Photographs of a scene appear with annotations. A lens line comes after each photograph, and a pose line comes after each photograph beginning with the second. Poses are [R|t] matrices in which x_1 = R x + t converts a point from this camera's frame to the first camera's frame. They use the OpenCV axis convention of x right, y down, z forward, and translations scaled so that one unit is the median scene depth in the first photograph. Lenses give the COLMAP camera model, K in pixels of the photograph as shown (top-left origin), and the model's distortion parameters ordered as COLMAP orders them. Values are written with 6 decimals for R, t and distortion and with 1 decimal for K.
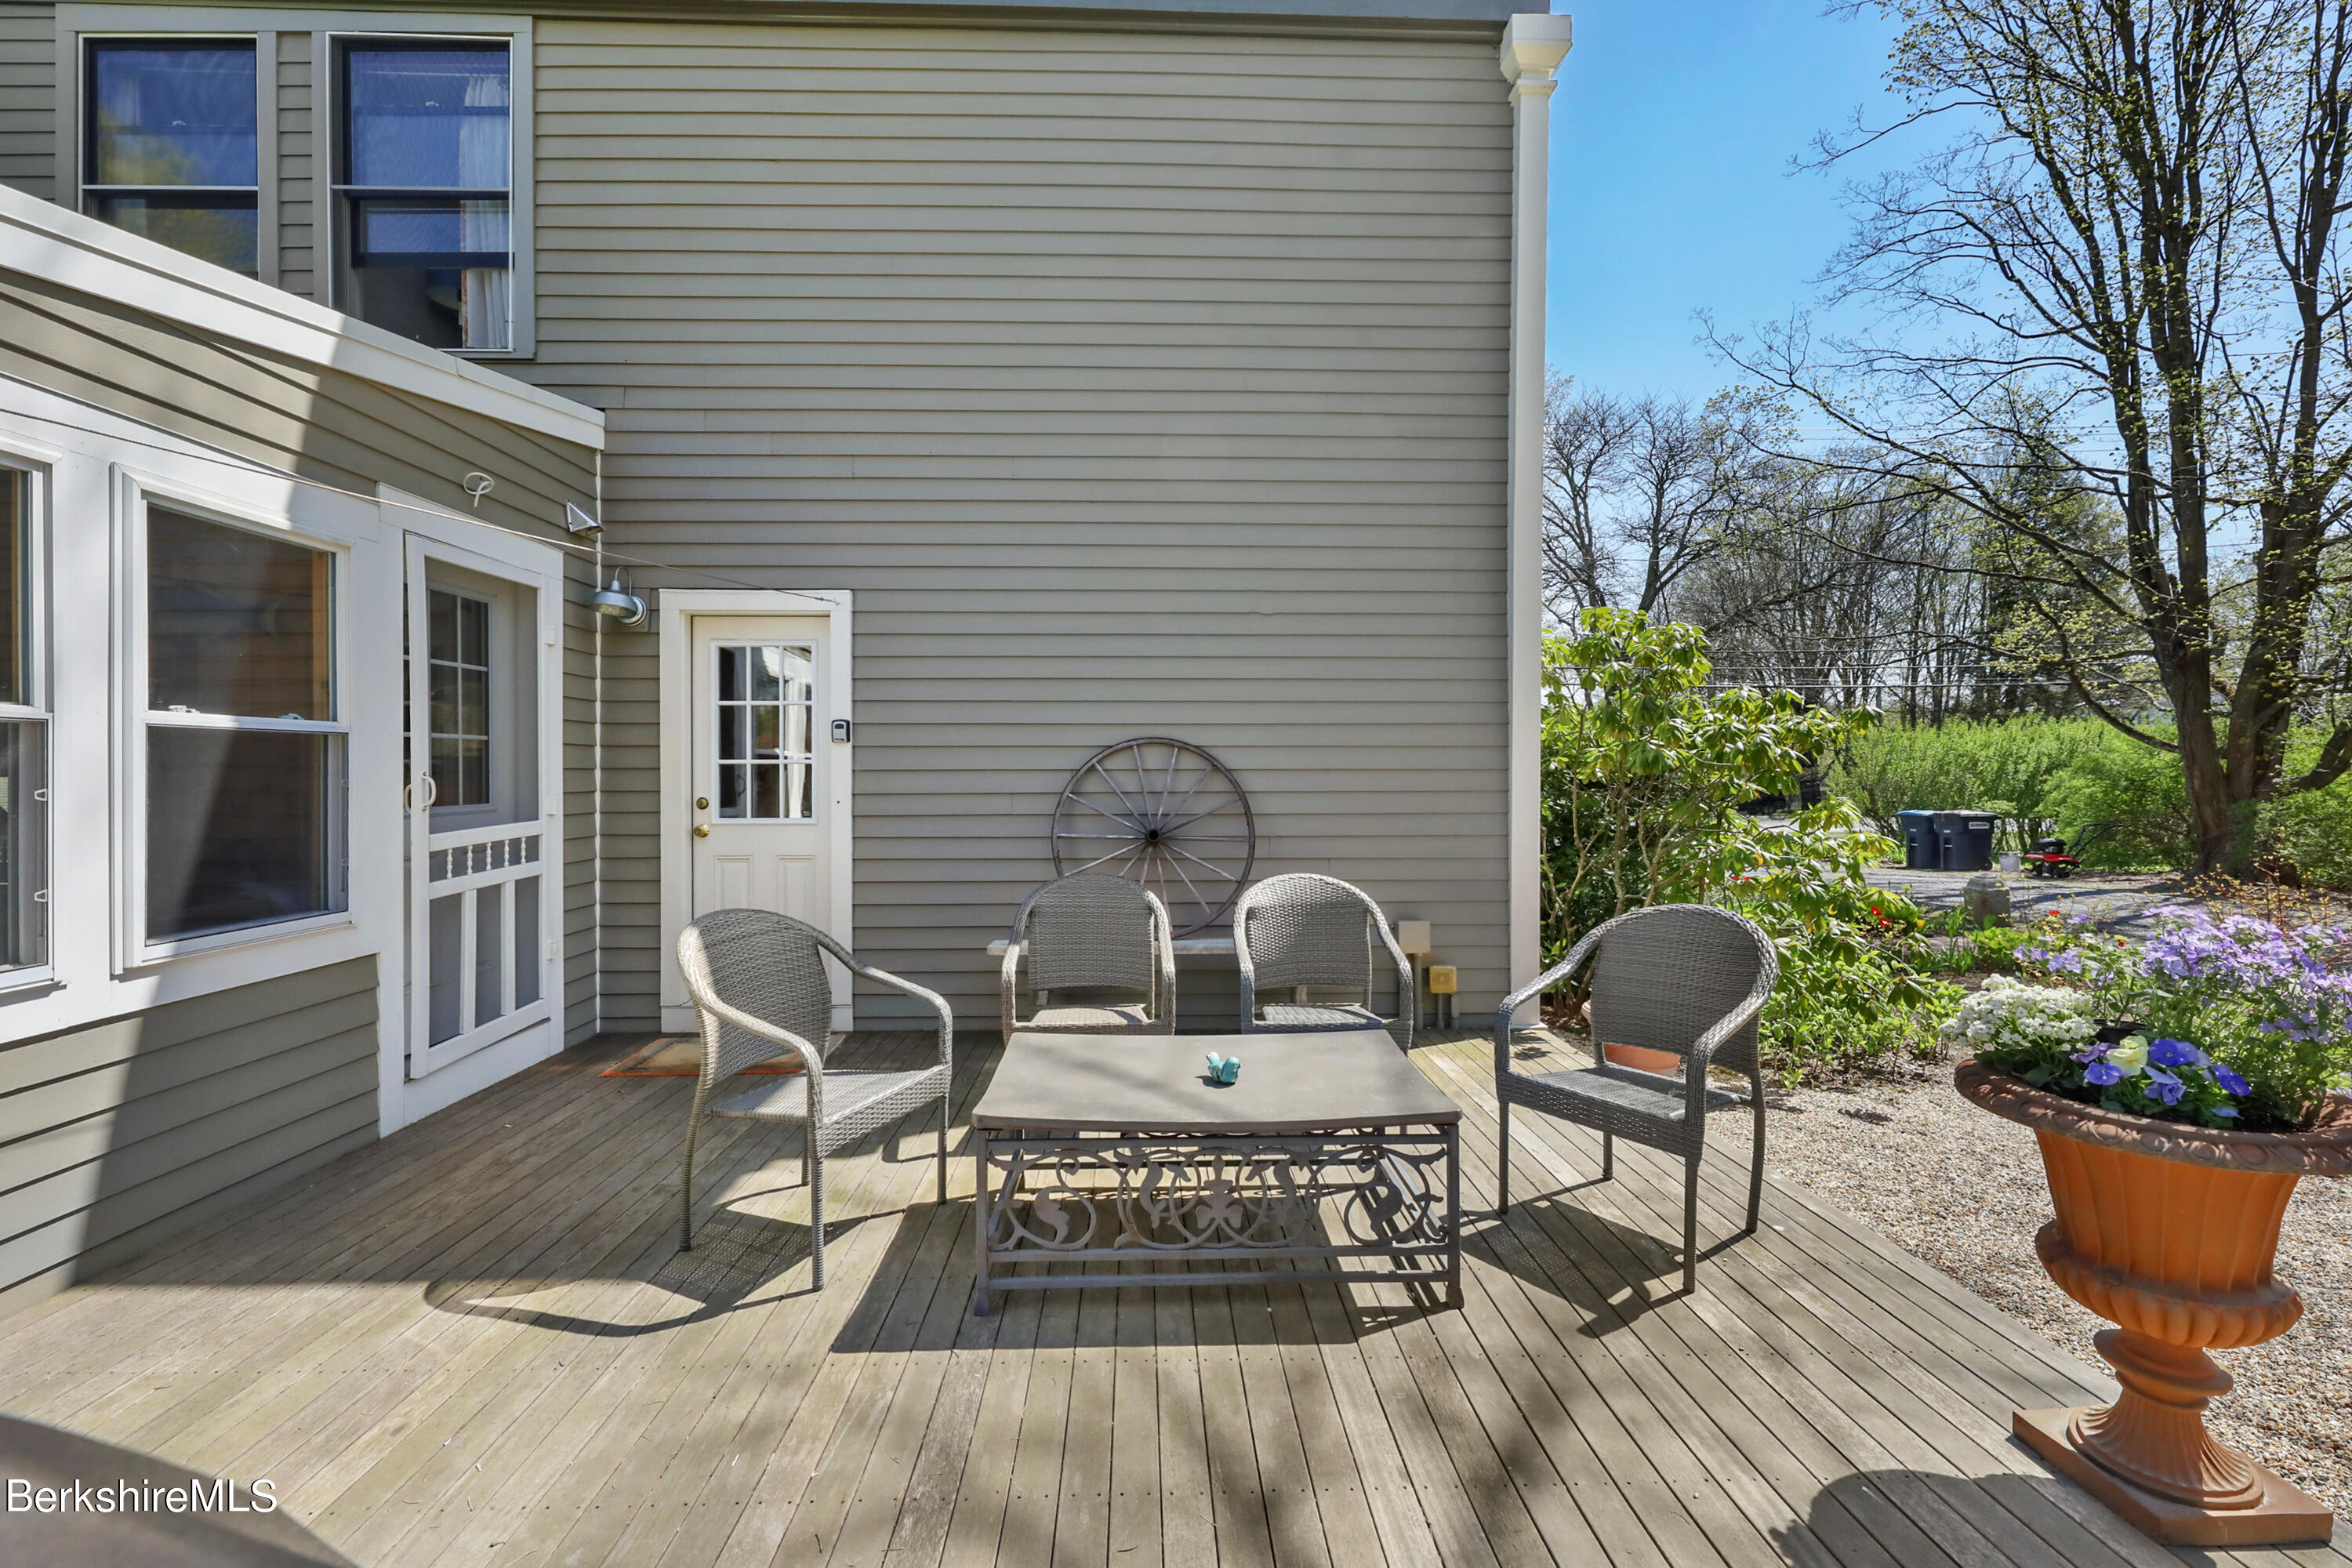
lens RADIAL K [[987.4, 0, 1164.6], [0, 987.4, 770.3], [0, 0, 1]] dist [0.001983, 0.000329]
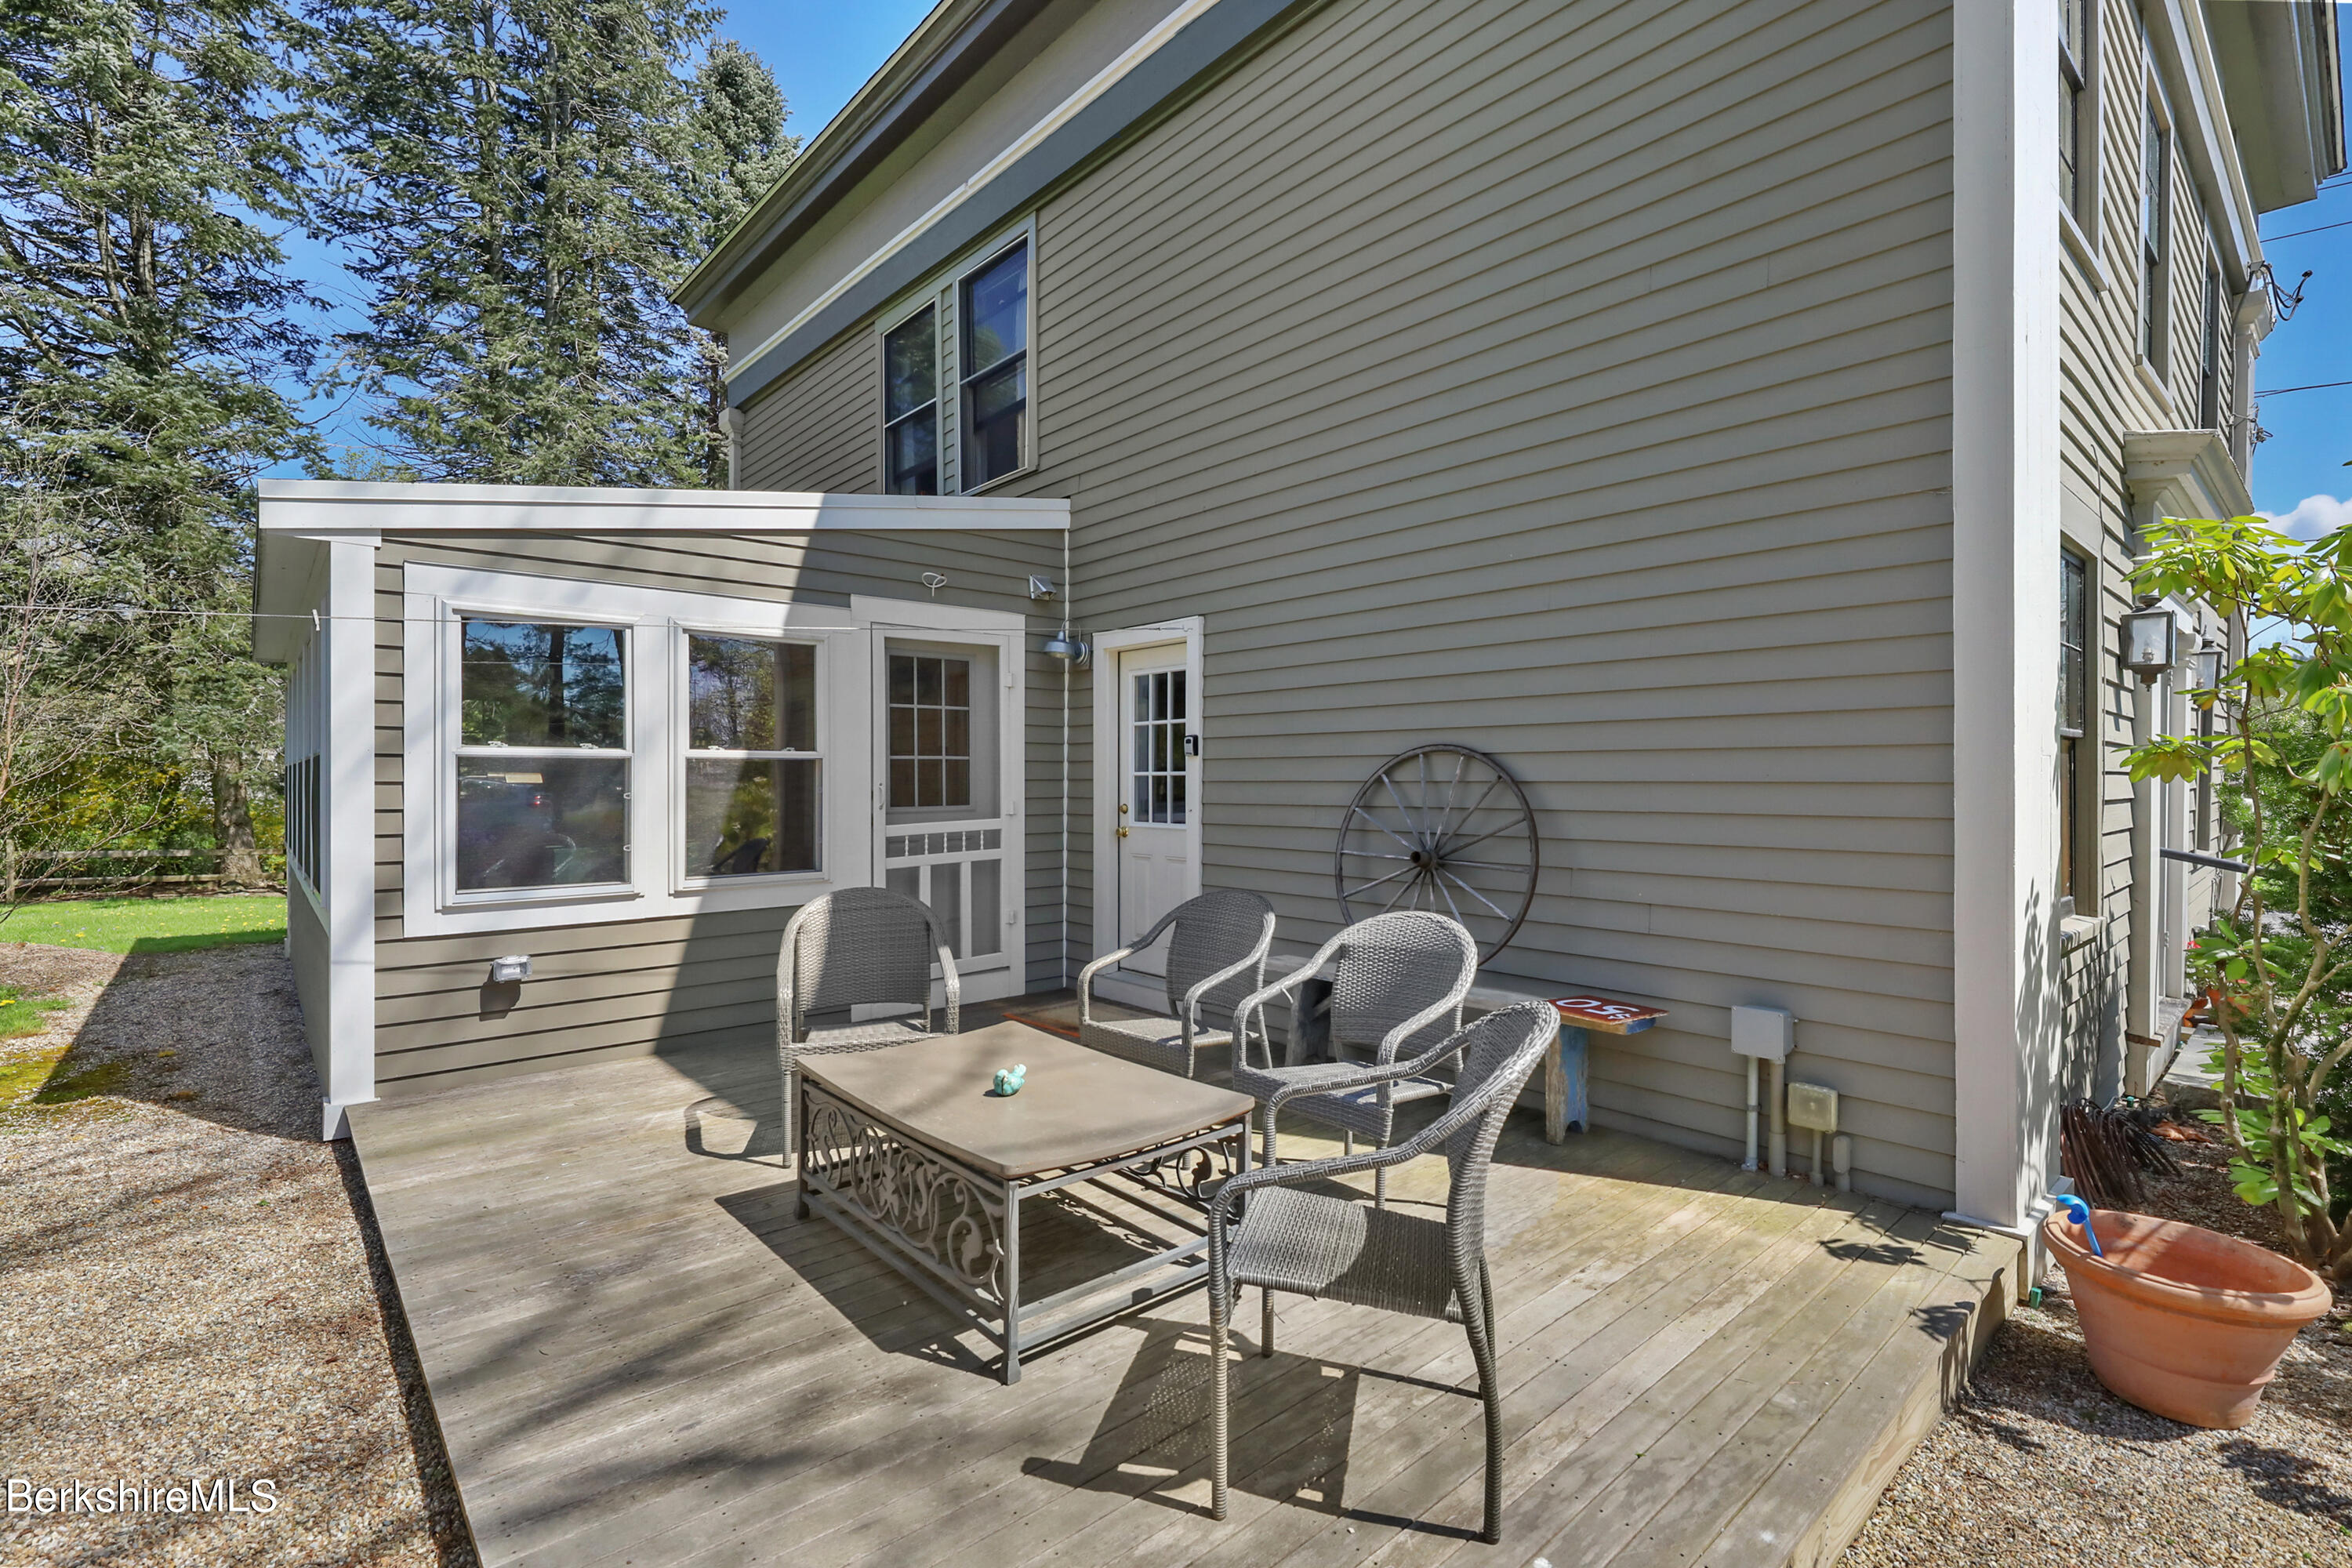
lens RADIAL K [[1041.4, 0, 1176.0], [0, 1041.4, 784.0], [0, 0, 1]] dist [-0.002164, -0.000331]
pose [[0.640328, 0.004297, -0.768090, 0.670417], [0.002275, 0.999969, 0.007491, -0.007245], [0.768098, -0.006545, 0.640299, 0.304525]]
